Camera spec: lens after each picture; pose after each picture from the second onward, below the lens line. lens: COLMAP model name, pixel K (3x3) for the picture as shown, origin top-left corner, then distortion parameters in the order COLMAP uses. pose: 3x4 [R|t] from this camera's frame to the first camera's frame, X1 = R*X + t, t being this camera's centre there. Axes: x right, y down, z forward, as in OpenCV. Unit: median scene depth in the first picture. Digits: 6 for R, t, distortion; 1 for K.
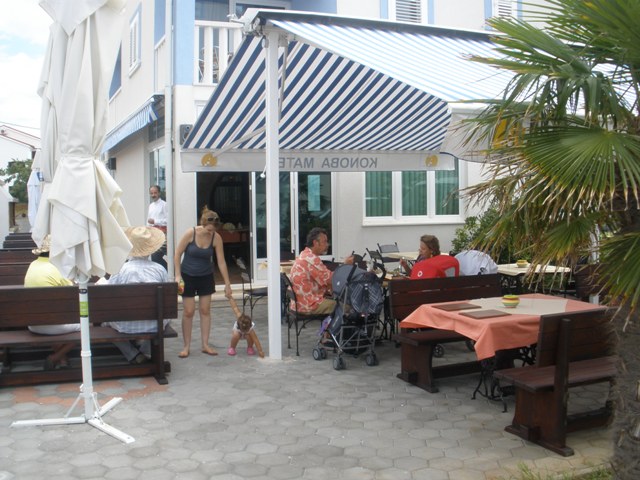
lens RADIAL K [[706.3, 0, 316.0], [0, 706.3, 239.7], [0, 0, 1]] dist [-0.154912, 0.000000]
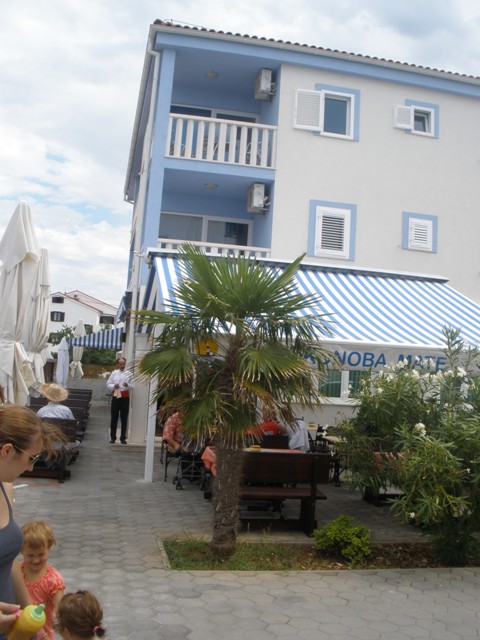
lens RADIAL K [[706.3, 0, 244.2], [0, 706.3, 322.5], [0, 0, 1]] dist [-0.154912, 0.000000]
pose [[0.977009, 0.056892, -0.205468, 0.580518], [-0.083560, 0.988815, -0.123539, 0.006317], [0.196142, 0.137867, 0.970835, -0.592884]]
